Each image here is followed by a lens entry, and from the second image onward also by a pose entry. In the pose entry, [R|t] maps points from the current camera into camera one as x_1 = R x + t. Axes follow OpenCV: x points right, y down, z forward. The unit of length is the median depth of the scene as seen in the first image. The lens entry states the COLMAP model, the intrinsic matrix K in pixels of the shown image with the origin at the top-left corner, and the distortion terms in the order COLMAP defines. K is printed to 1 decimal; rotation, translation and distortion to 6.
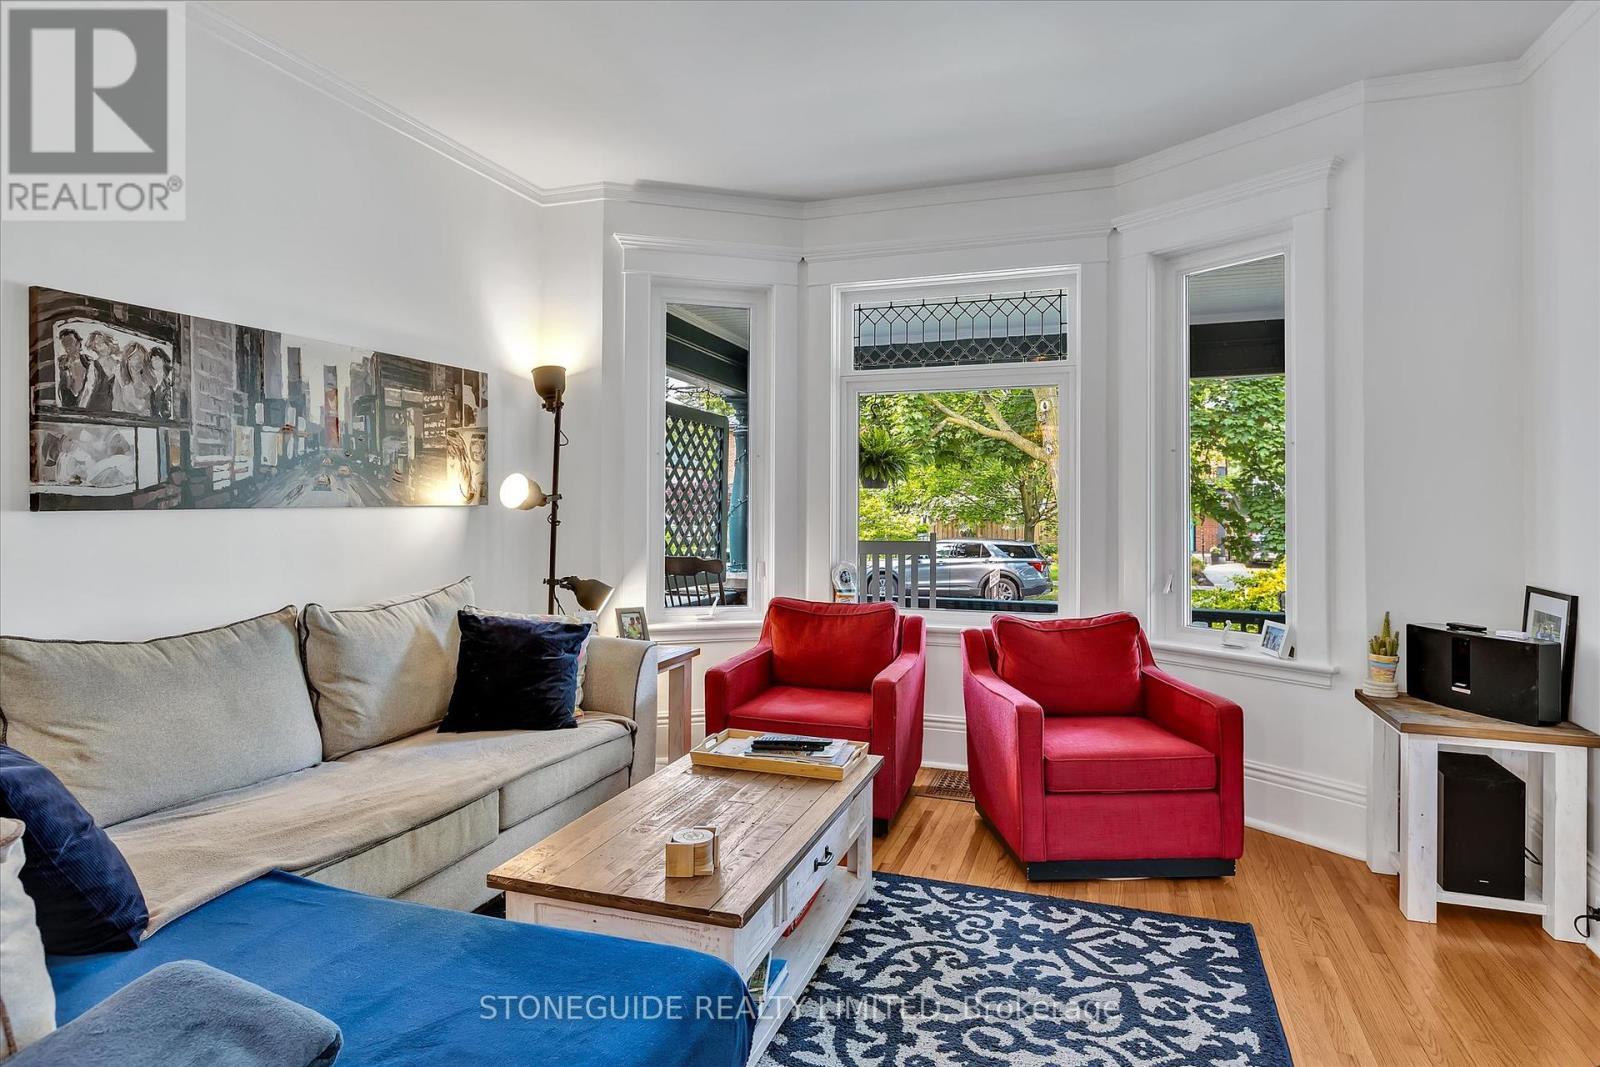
lens RADIAL K [[898.0, 0, 803.2], [0, 898.0, 499.9], [0, 0, 1]] dist [-0.002979, -0.001183]
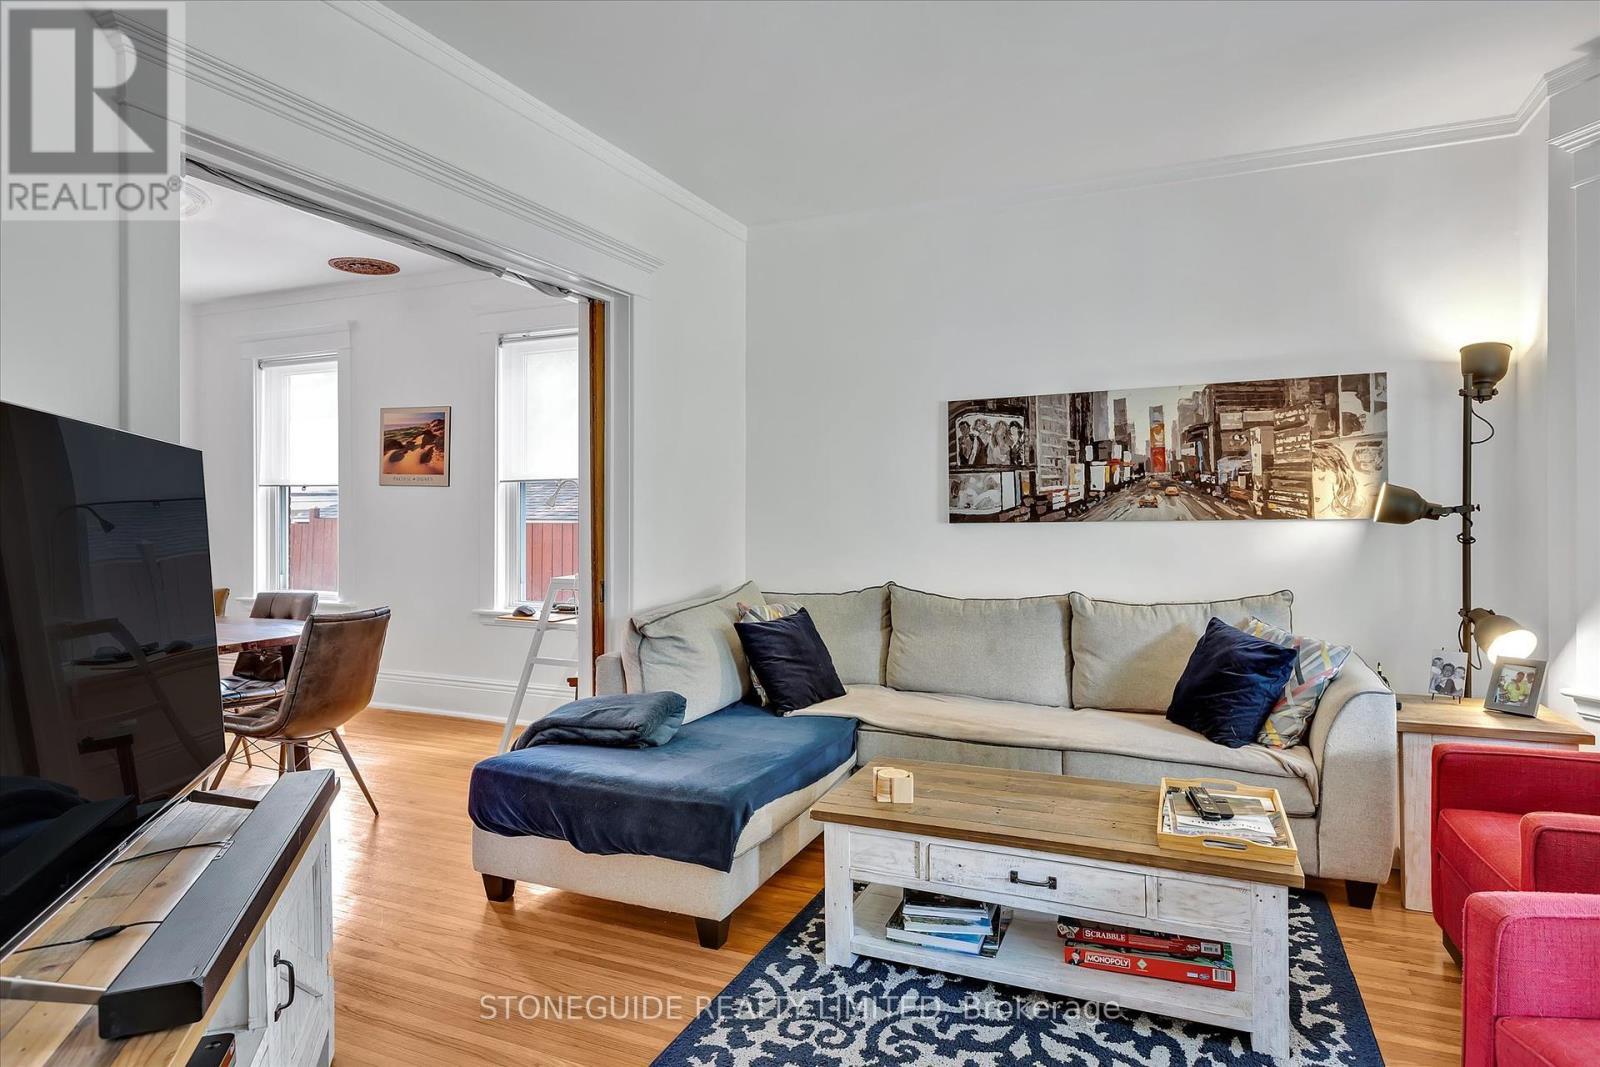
lens RADIAL K [[899.1, 0, 795.6], [0, 899.1, 517.1], [0, 0, 1]] dist [-0.000511, -0.000028]
pose [[-0.071477, -0.005948, -0.997425, 0.835909], [0.007805, 0.999948, -0.006522, 0.007888], [0.997412, -0.008251, -0.071427, 0.670926]]
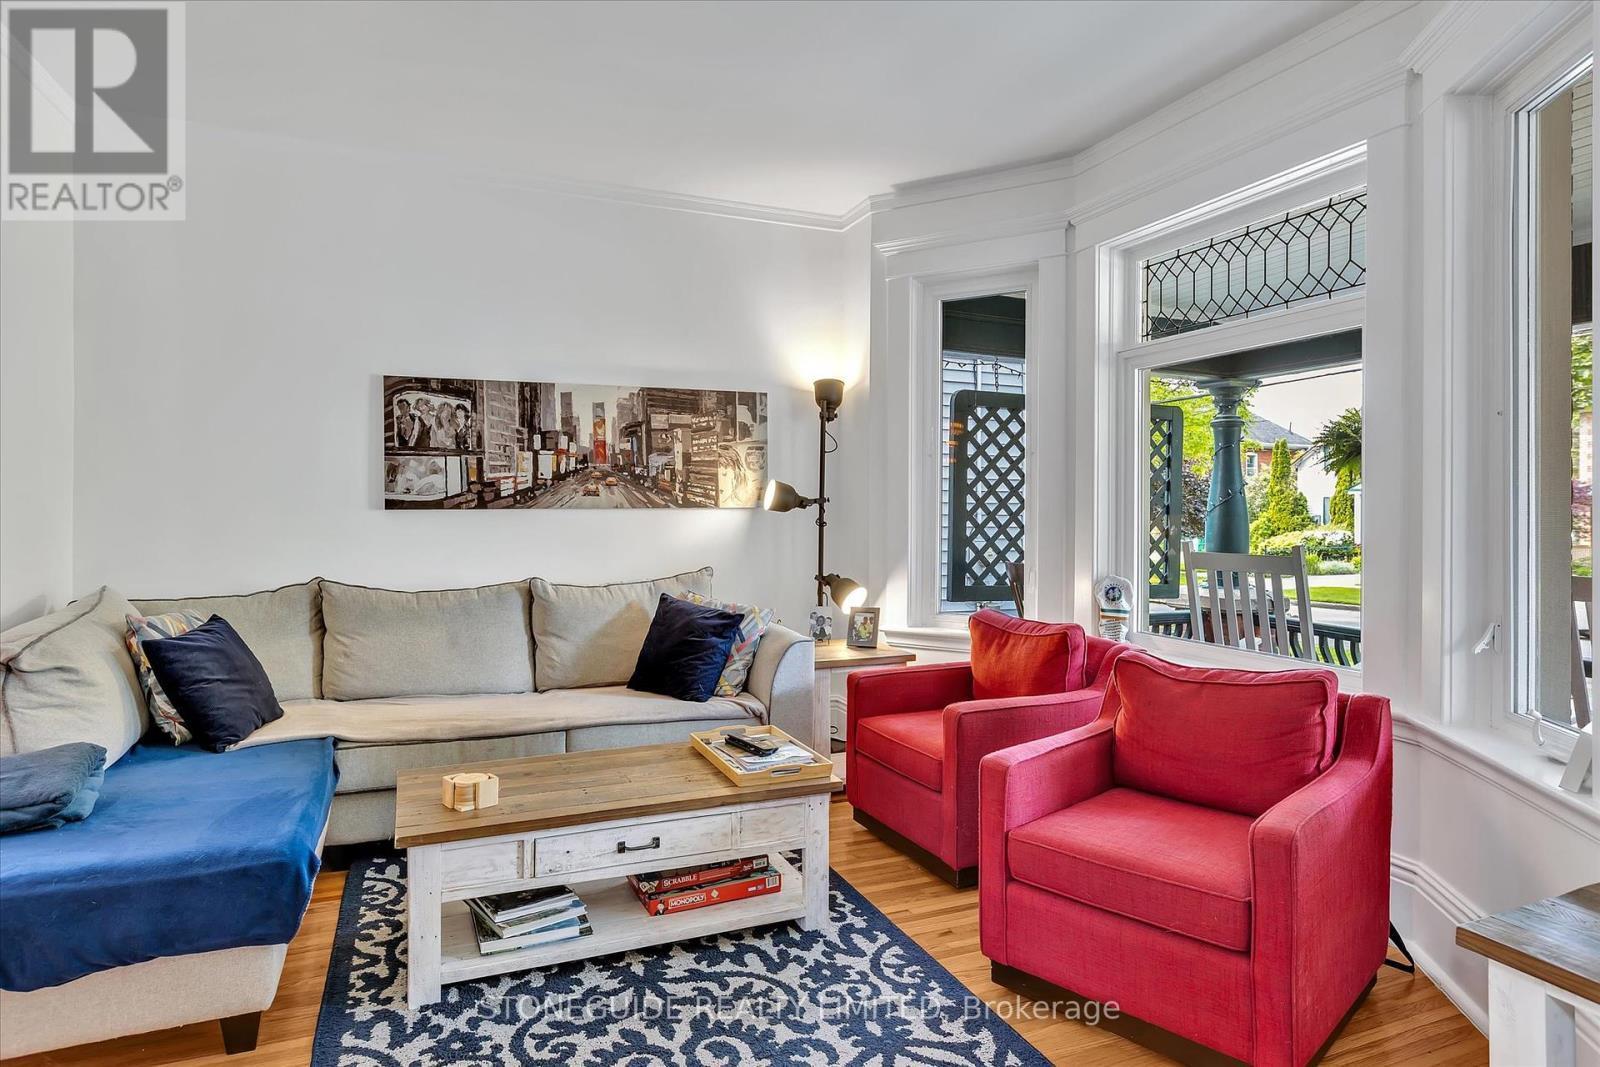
lens RADIAL K [[907.4, 0, 799.7], [0, 907.4, 505.4], [0, 0, 1]] dist [0.000800, -0.001098]
pose [[0.672289, -0.003283, -0.740282, 0.759430], [0.002222, 0.999995, -0.002416, 0.008330], [0.740286, -0.000021, 0.672292, 0.356311]]
